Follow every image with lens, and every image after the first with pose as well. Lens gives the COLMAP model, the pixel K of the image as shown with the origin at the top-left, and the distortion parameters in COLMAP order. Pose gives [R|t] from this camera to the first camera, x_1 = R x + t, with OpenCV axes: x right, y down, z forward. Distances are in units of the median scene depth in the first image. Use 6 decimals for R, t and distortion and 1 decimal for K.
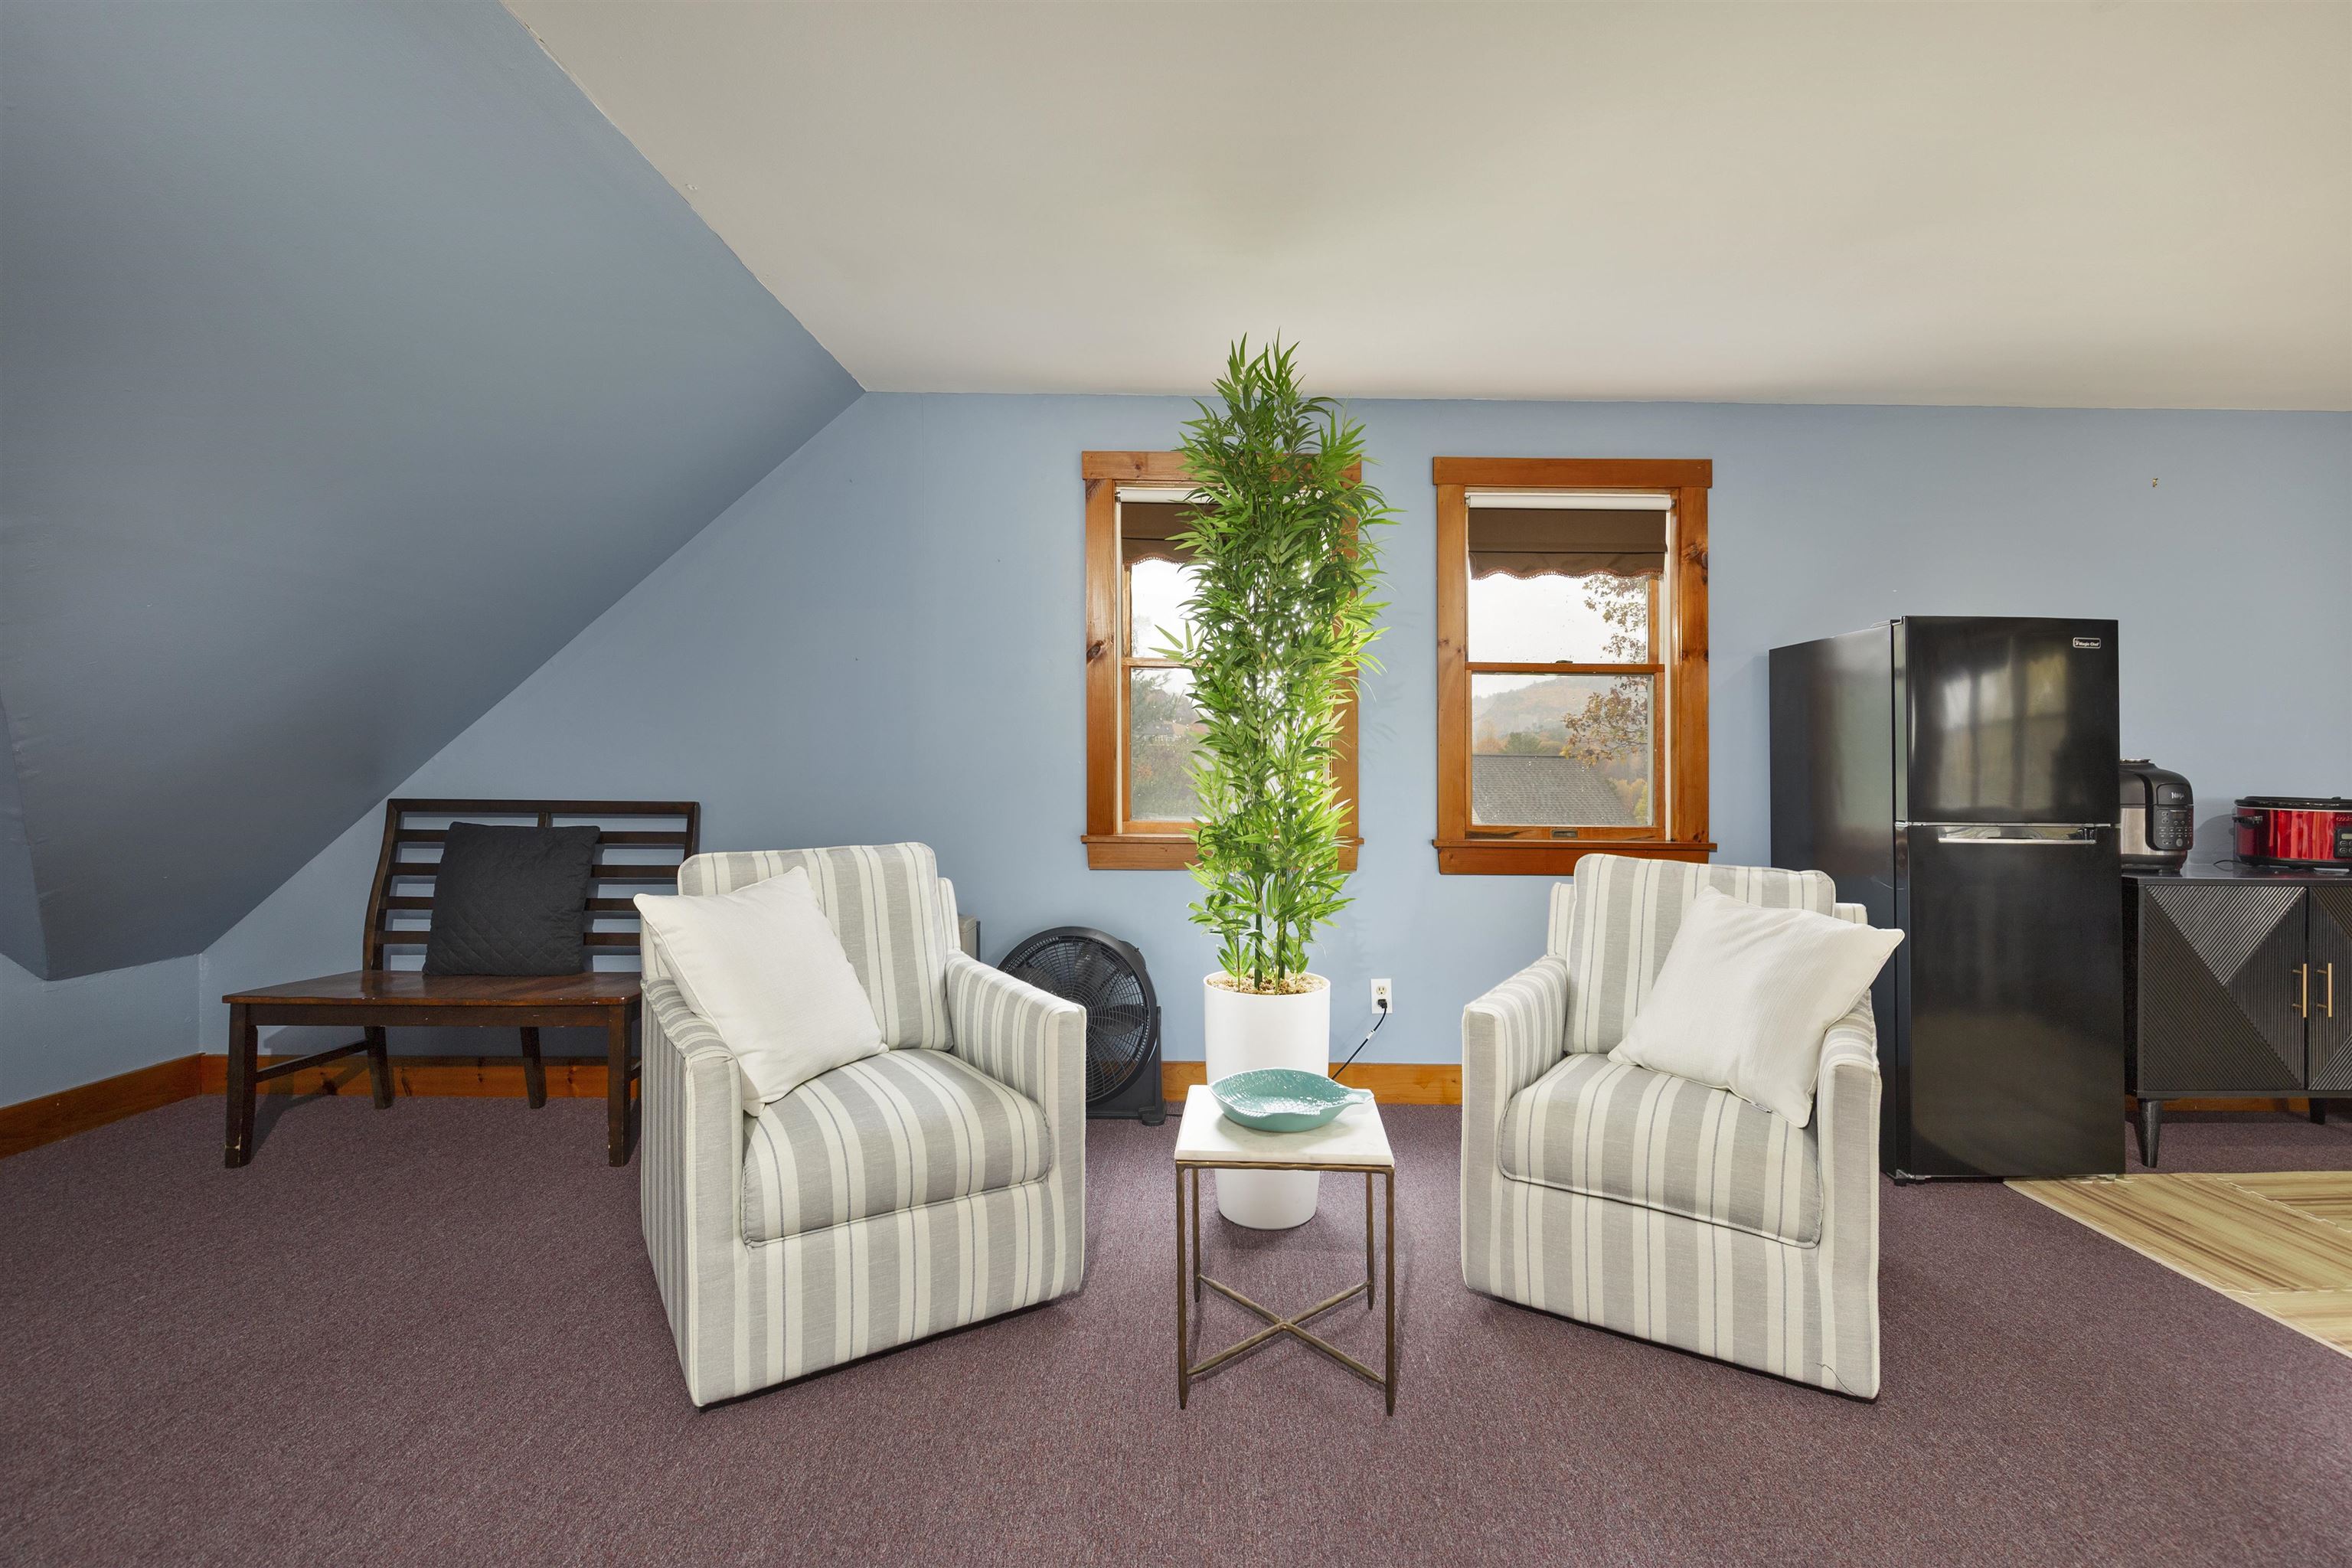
lens RADIAL K [[1051.9, 0, 1187.0], [0, 1051.9, 797.8], [0, 0, 1]] dist [-0.001853, -0.001005]
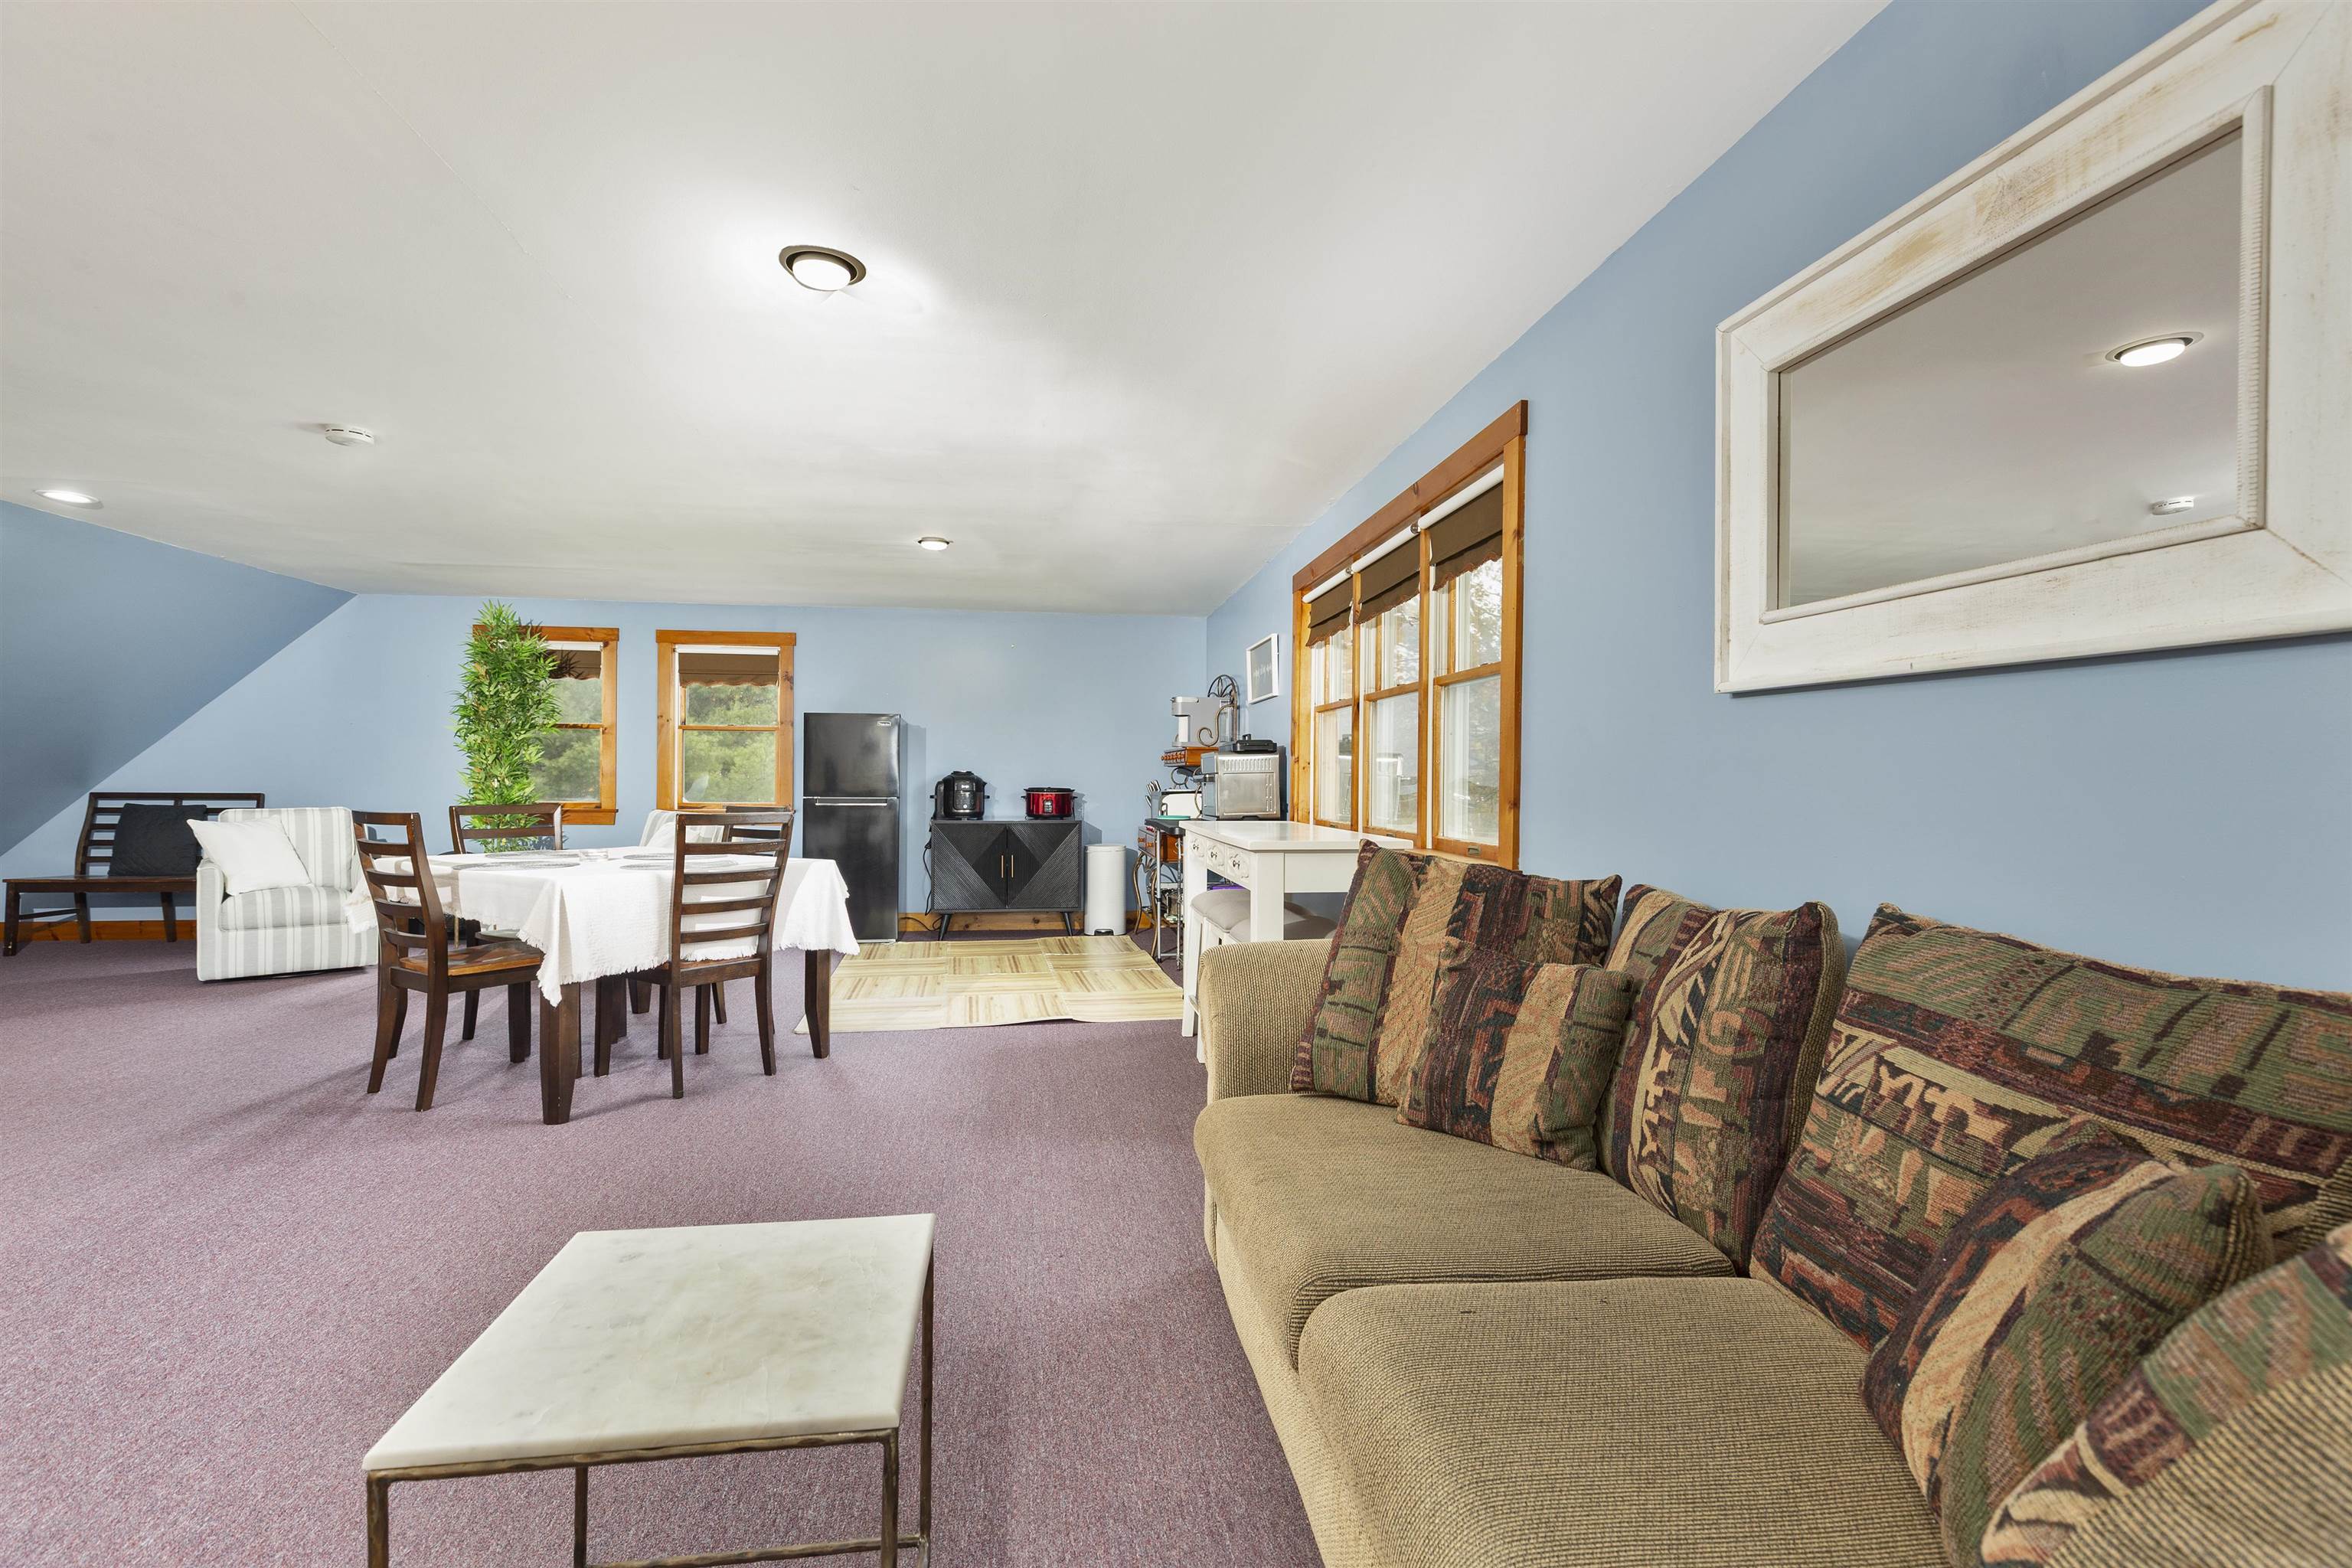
lens RADIAL K [[1051.9, 0, 1181.2], [0, 1051.9, 771.3], [0, 0, 1]] dist [-0.001853, -0.001005]
pose [[0.987372, -0.002584, 0.158396, 1.027261], [0.007573, 0.999494, -0.030898, 0.039944], [-0.158236, 0.031707, 0.986892, -1.369941]]
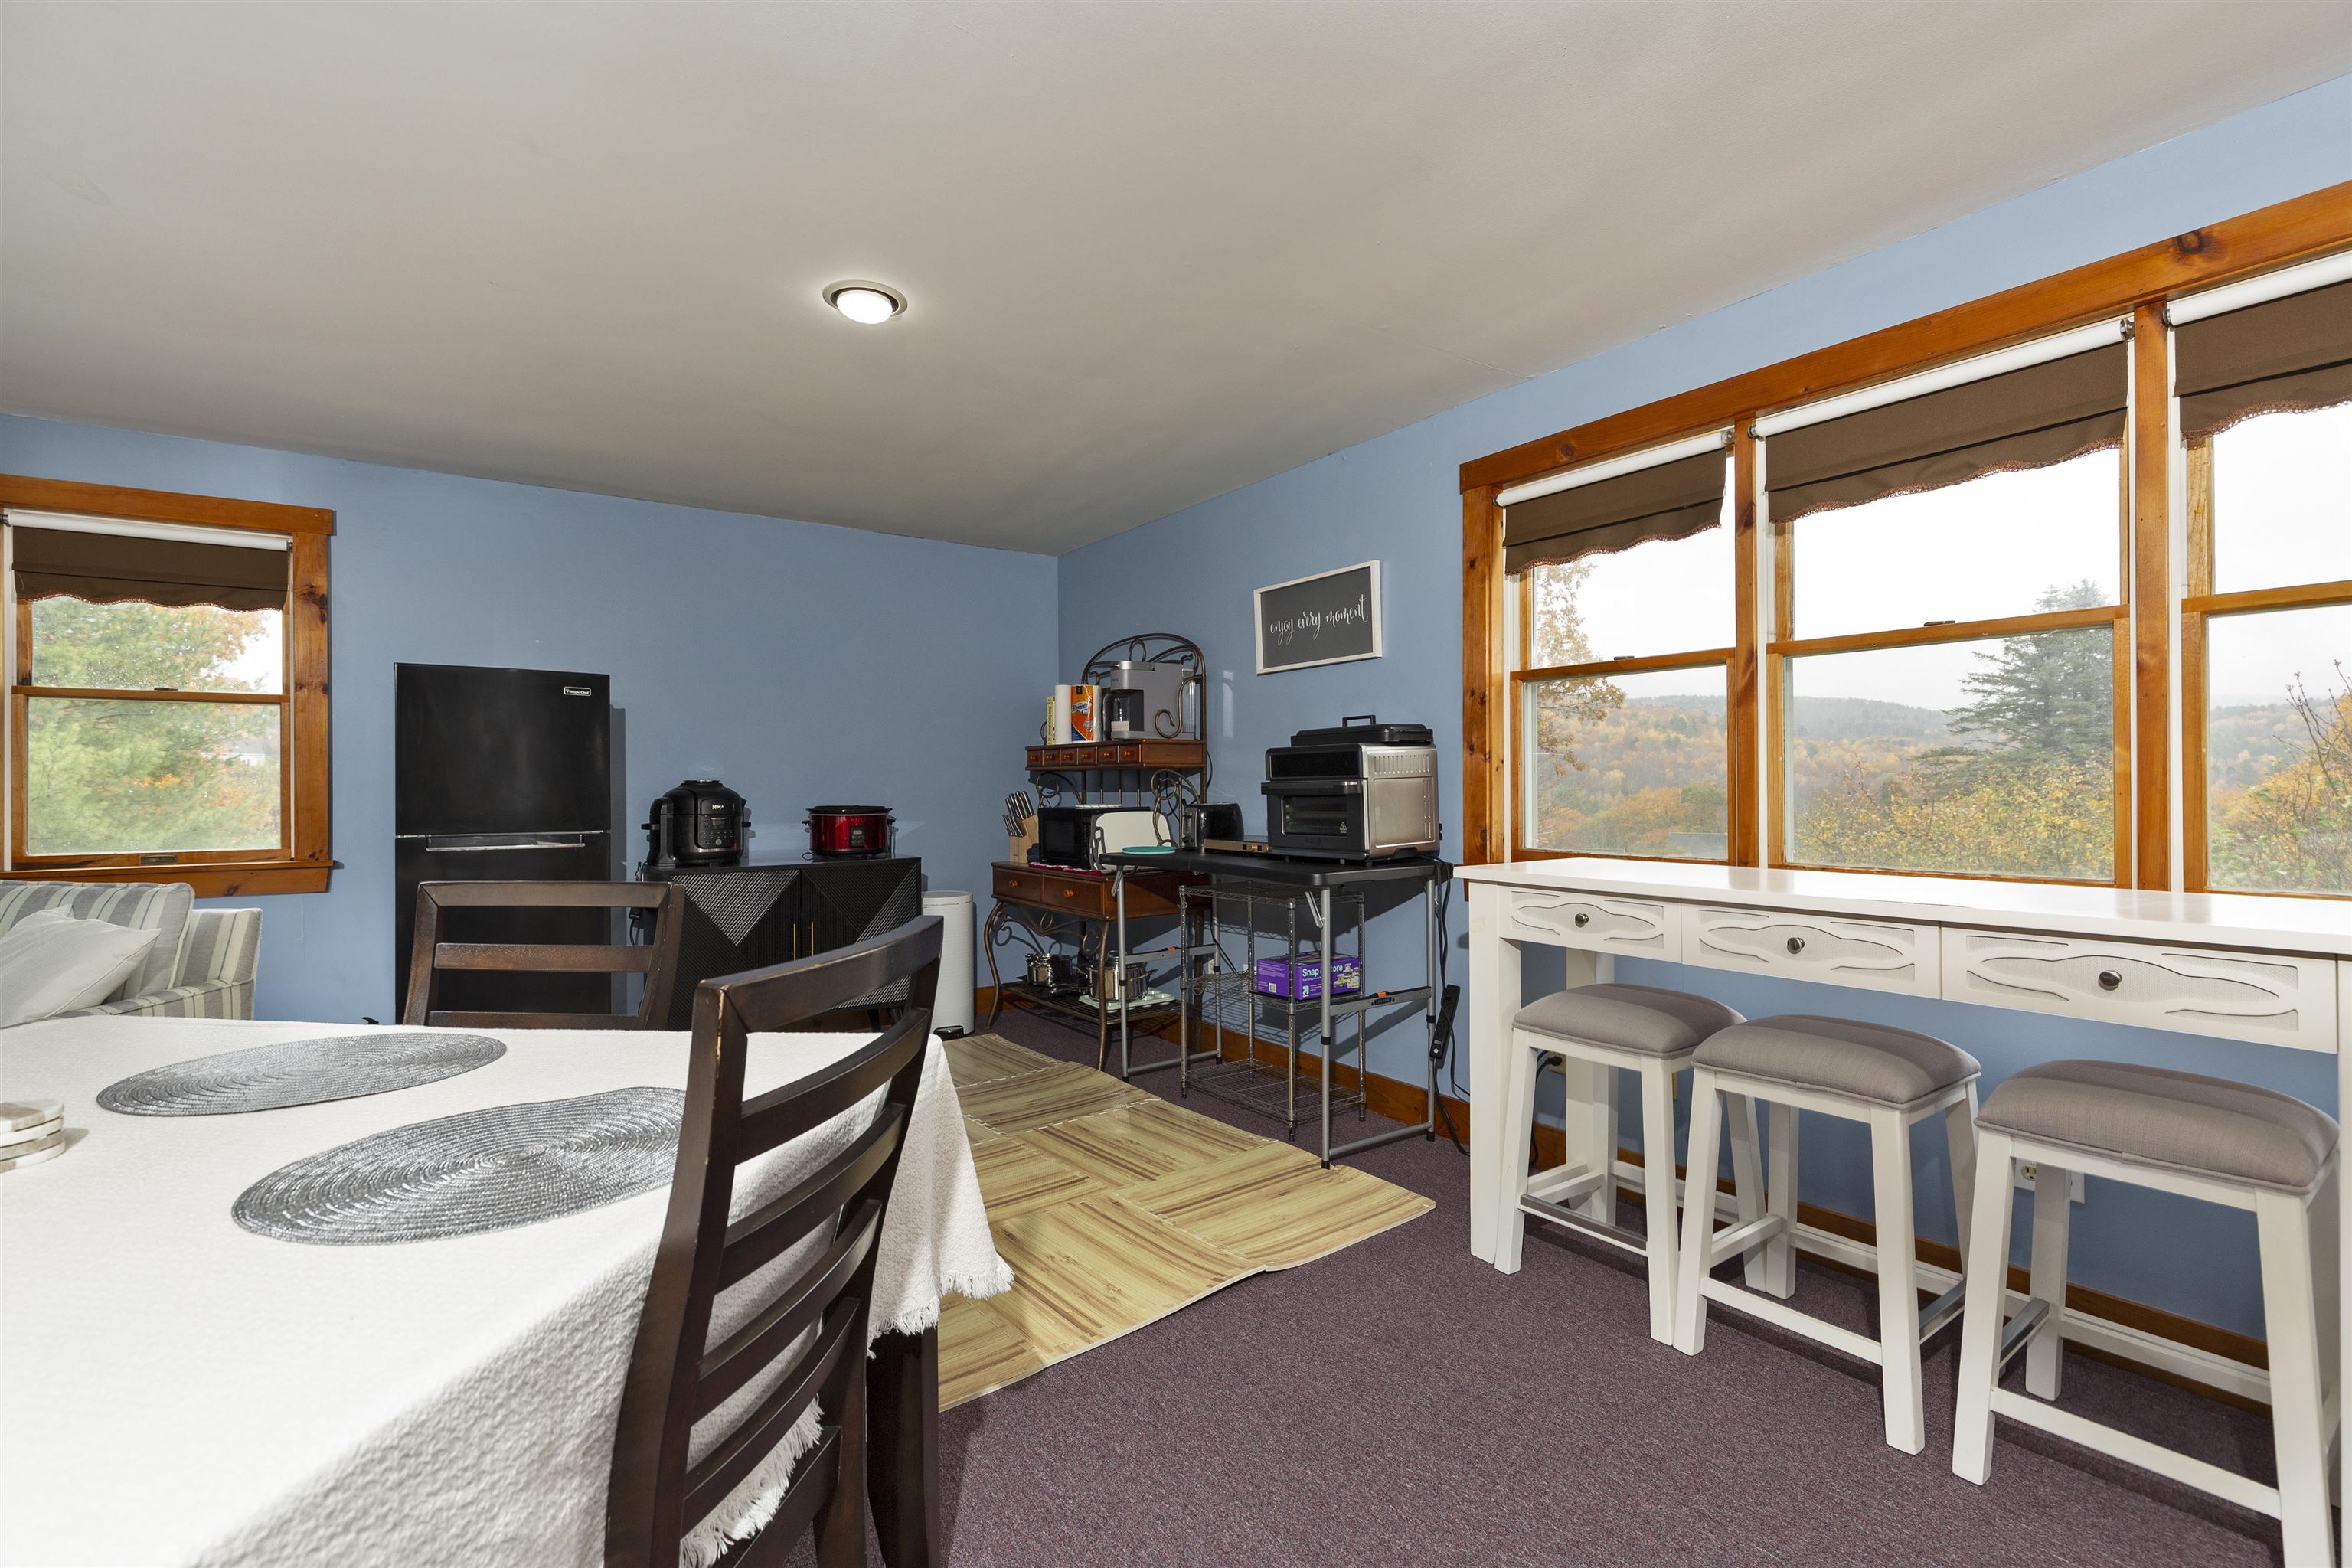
lens RADIAL K [[1051.9, 0, 1179.4], [0, 1051.9, 778.6], [0, 0, 1]] dist [-0.001853, -0.001005]
pose [[0.802922, -0.011216, 0.595979, 0.604756], [0.031330, 0.999235, -0.023403, 0.011623], [-0.595260, 0.037463, 0.802659, -0.426641]]
